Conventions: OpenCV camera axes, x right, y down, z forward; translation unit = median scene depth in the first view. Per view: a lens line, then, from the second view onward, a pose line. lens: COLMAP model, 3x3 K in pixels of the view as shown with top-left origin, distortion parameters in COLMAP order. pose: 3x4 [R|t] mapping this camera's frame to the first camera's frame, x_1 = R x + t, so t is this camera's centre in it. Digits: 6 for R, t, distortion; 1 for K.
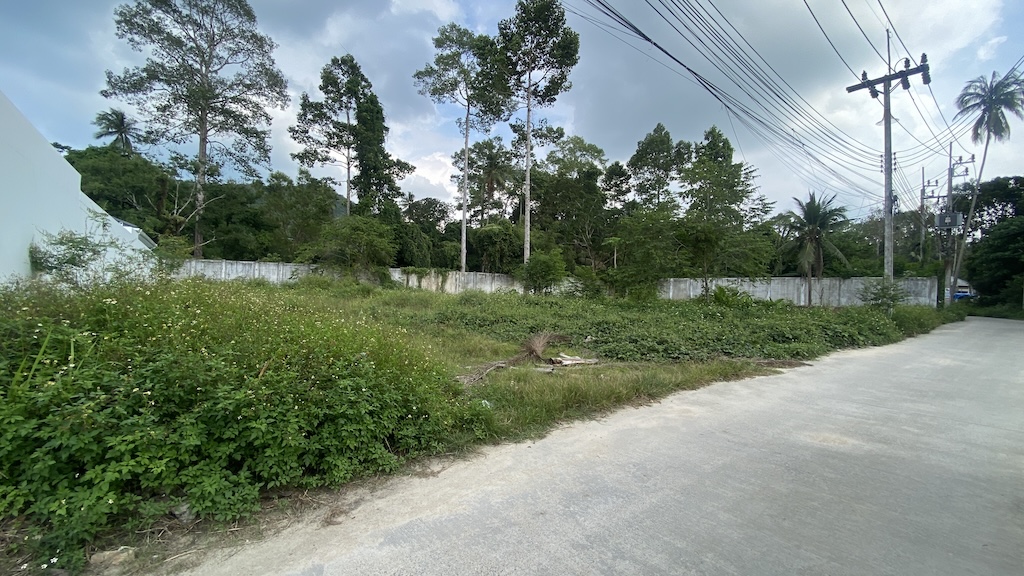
lens RADIAL K [[416.5, 0, 512.0], [0, 416.5, 288.0], [0, 0, 1]] dist [0.051989, -0.035200]
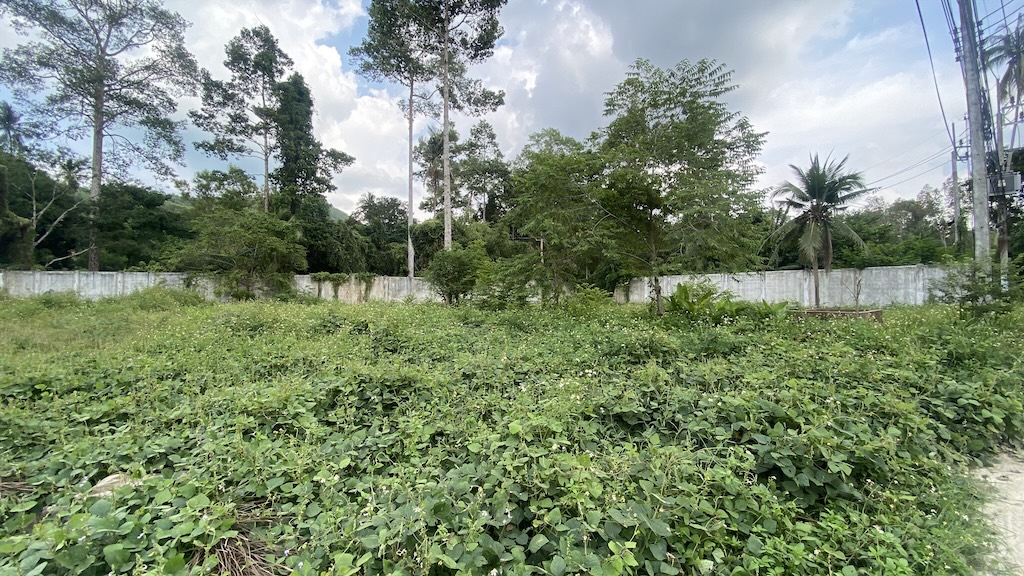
lens RADIAL K [[416.5, 0, 512.0], [0, 416.5, 288.0], [0, 0, 1]] dist [0.051989, -0.035200]
pose [[0.999461, -0.031111, 0.010471, 0.091613], [0.031231, 0.999446, -0.011502, 0.000232], [-0.010108, 0.011823, 0.999879, 0.150805]]
